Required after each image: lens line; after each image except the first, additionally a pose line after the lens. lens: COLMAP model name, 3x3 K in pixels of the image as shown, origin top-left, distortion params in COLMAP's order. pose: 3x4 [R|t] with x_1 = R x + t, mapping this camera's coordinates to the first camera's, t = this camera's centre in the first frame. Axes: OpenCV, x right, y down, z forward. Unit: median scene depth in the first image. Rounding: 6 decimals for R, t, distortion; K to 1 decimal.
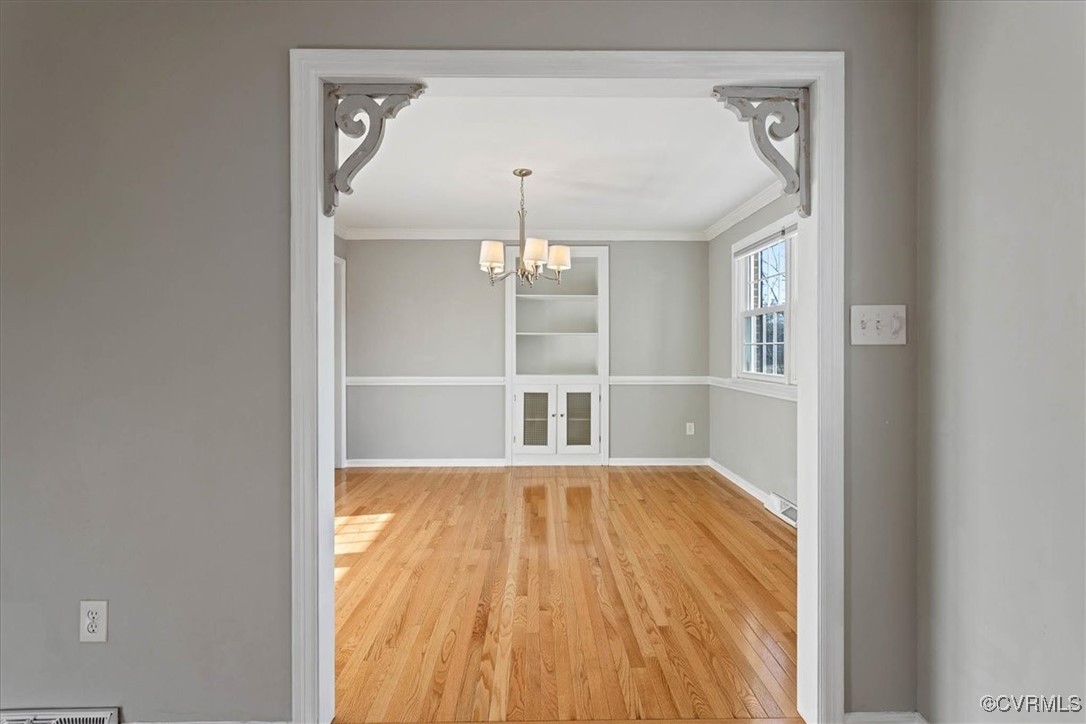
lens RADIAL K [[518.5, 0, 543.3], [0, 518.5, 356.3], [0, 0, 1]] dist [0.007354, -0.000069]
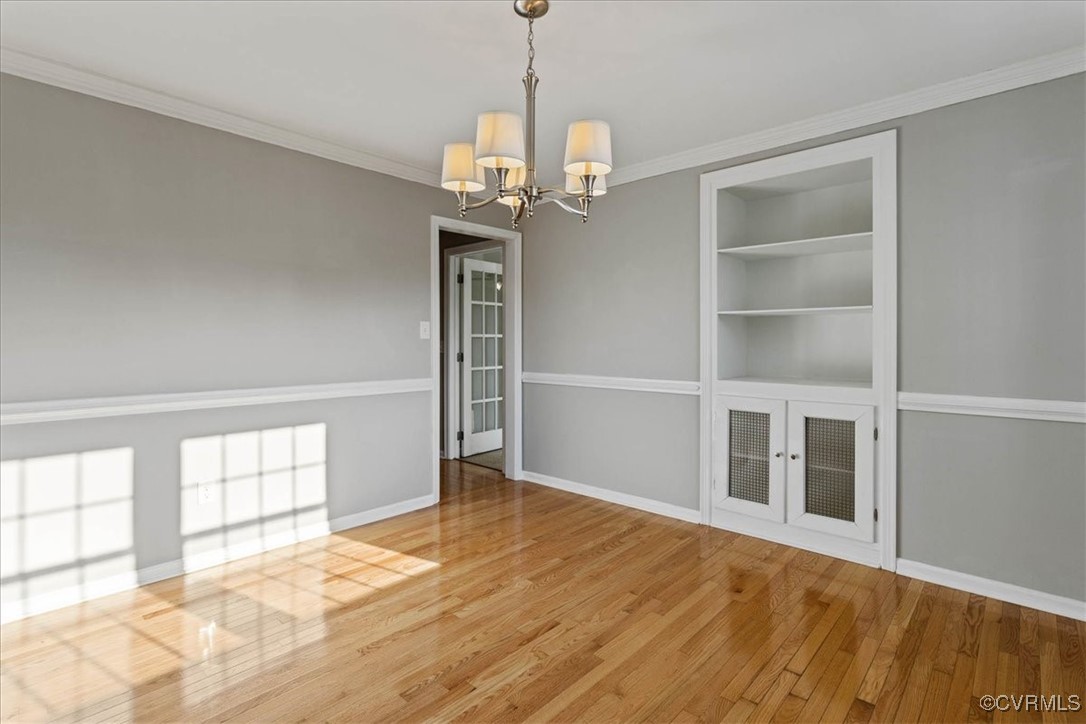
lens RADIAL K [[518.5, 0, 548.6], [0, 518.5, 347.2], [0, 0, 1]] dist [0.007354, -0.000069]
pose [[0.733877, 0.006985, -0.679247, 0.219813], [-0.011663, 0.999929, -0.002318, 0.000753], [0.679183, 0.009623, 0.733906, 0.409751]]
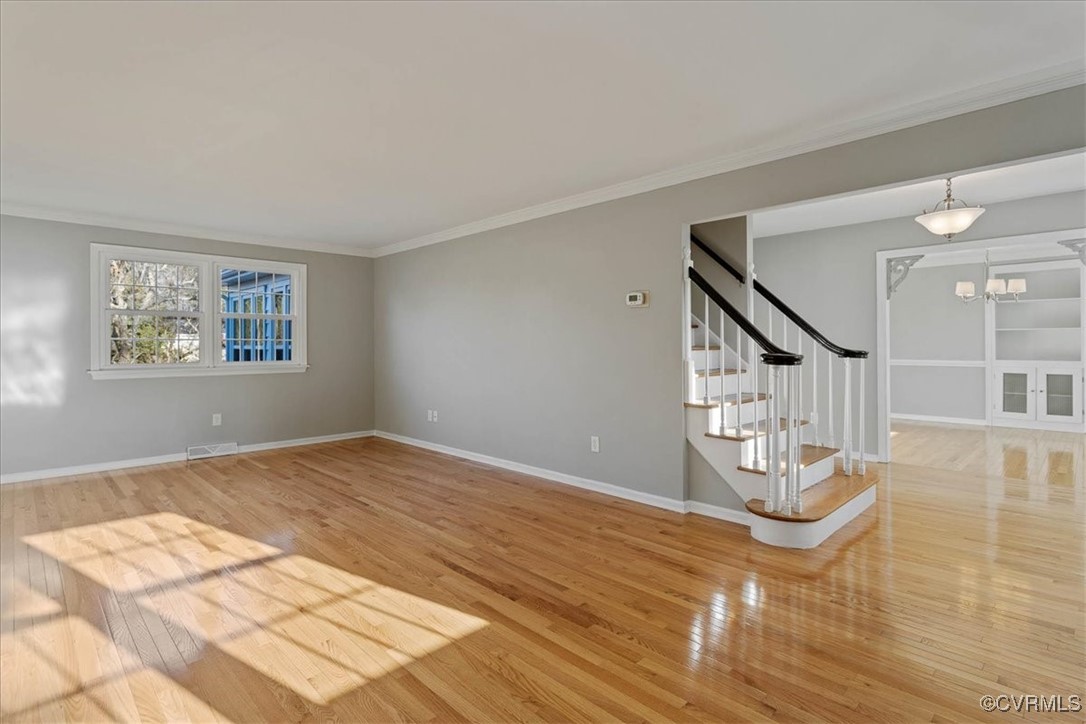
lens RADIAL K [[518.5, 0, 564.3], [0, 518.5, 346.5], [0, 0, 1]] dist [0.007354, -0.000069]
pose [[0.693737, -0.002189, -0.720225, 0.149025], [-0.002744, 0.999980, -0.005683, 0.011425], [0.720224, 0.005919, 0.693717, -0.782135]]
